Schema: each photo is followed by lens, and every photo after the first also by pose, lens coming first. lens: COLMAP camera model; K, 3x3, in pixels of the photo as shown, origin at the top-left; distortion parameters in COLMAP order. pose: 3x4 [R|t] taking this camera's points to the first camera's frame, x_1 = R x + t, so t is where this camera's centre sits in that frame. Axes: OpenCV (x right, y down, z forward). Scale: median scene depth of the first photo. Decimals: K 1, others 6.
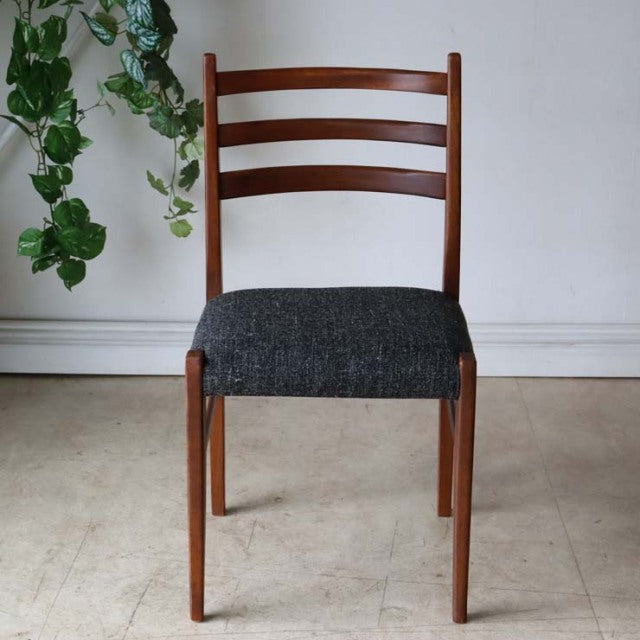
lens RADIAL K [[1381.4, 0, 323.8], [0, 1381.4, 315.0], [0, 0, 1]] dist [0.014678, 0.000000]
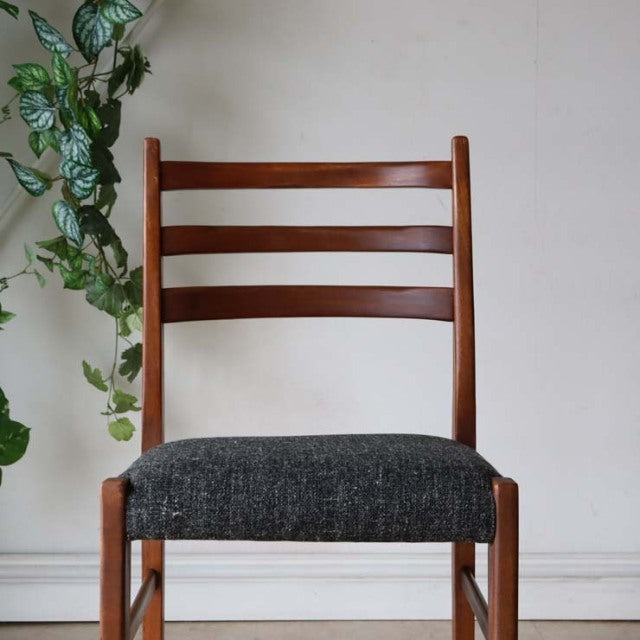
lens RADIAL K [[1324.3, 0, 319.2], [0, 1324.3, 321.8], [0, 0, 1]] dist [0.028263, 0.000000]
pose [[0.999711, -0.003814, 0.023749, -0.005051], [0.009960, 0.964365, -0.264388, 0.111416], [-0.021895, 0.264548, 0.964124, 0.282724]]
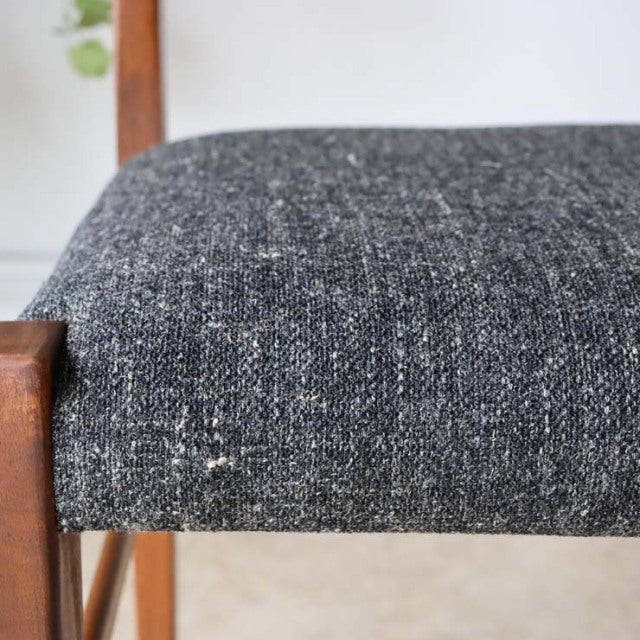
lens RADIAL K [[1381.4, 0, 322.3], [0, 1381.4, 320.9], [0, 0, 1]] dist [0.014678, 0.000000]
pose [[0.999774, 0.000725, 0.021268, -0.043237], [-0.001428, 0.999452, 0.033066, 0.015561], [-0.021233, -0.033089, 0.999227, 0.672713]]
